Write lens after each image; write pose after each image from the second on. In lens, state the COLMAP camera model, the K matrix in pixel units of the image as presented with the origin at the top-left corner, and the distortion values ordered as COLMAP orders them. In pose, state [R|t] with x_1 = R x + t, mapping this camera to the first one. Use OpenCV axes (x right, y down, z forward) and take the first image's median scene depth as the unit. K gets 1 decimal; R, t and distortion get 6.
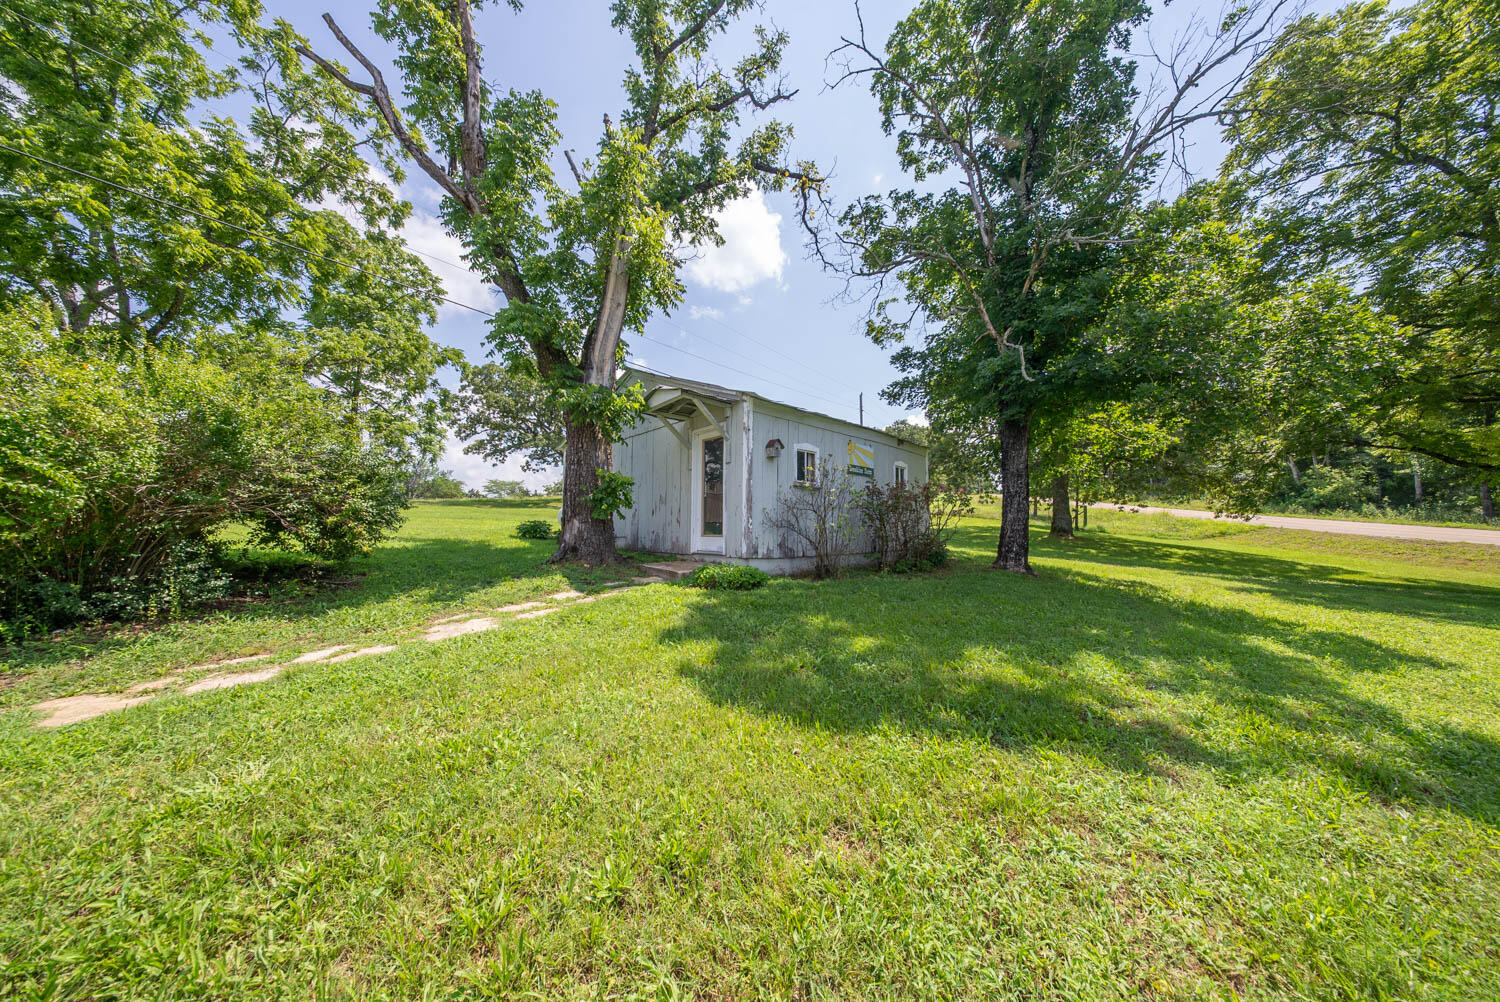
lens RADIAL K [[441.0, 0, 750.0], [0, 441.0, 501.0], [0, 0, 1]] dist [-0.000285, -0.000193]
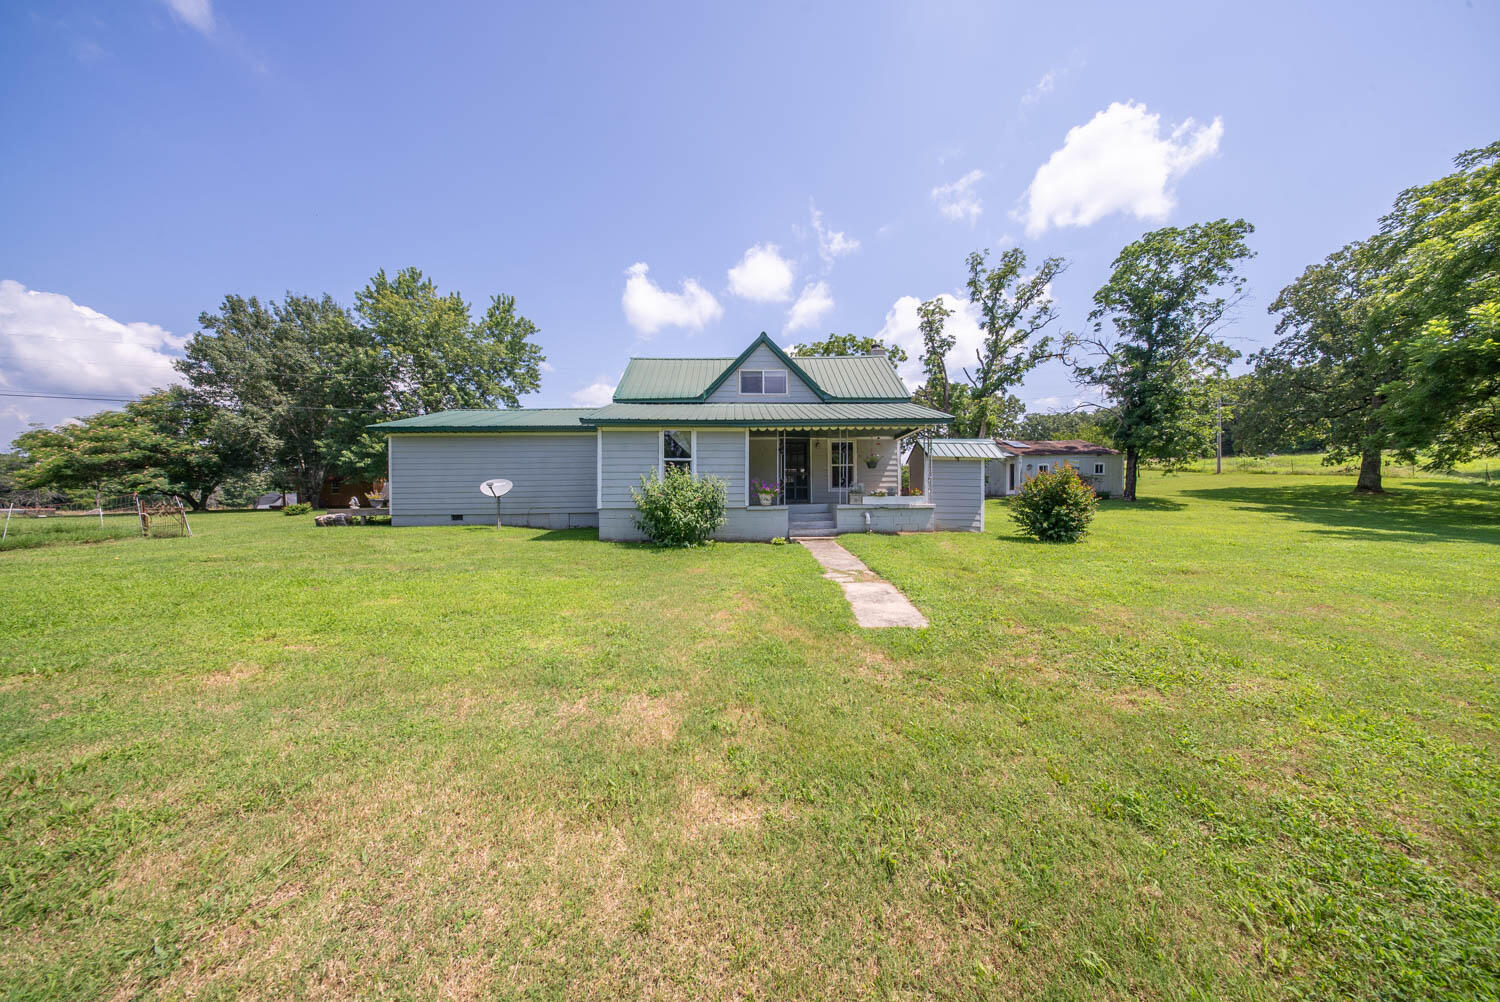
lens RADIAL K [[441.0, 0, 750.0], [0, 441.0, 501.0], [0, 0, 1]] dist [-0.000285, -0.000193]
pose [[0.718232, 0.007427, -0.695764, 0.686290], [0.046545, 0.997190, 0.058693, -0.112182], [0.694245, -0.074540, 0.715869, -2.409234]]
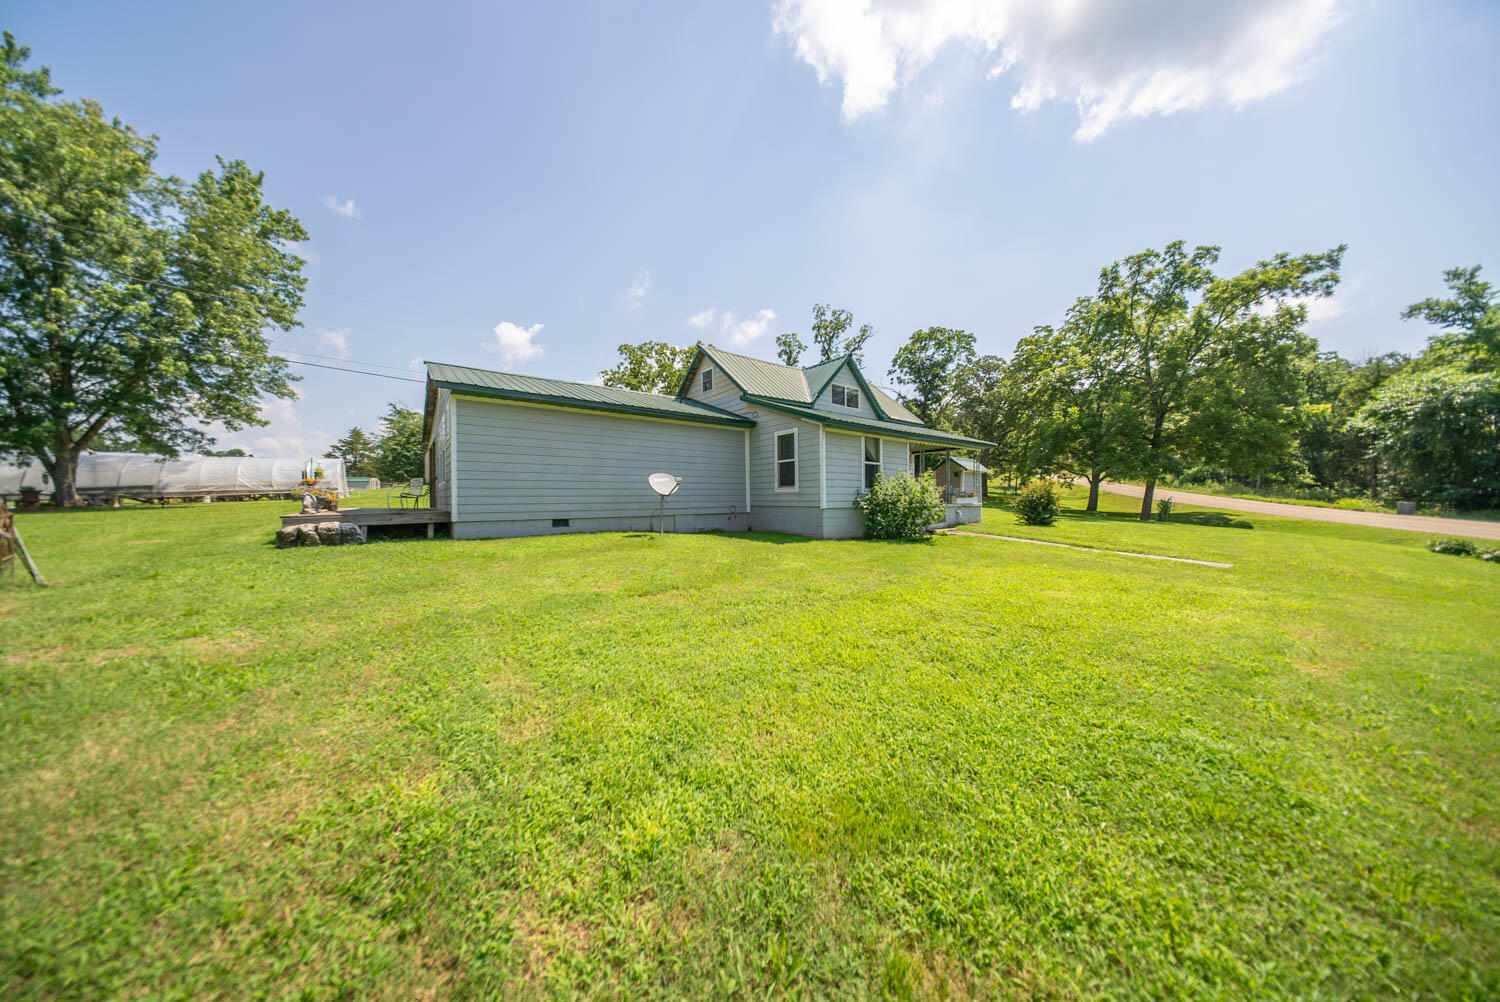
lens RADIAL K [[441.0, 0, 750.0], [0, 441.0, 501.0], [0, 0, 1]] dist [-0.000285, -0.000193]
pose [[0.991754, 0.003298, -0.128115, -0.411778], [0.005661, 0.997565, 0.069506, -0.140074], [0.128032, -0.069659, 0.989321, -2.984873]]
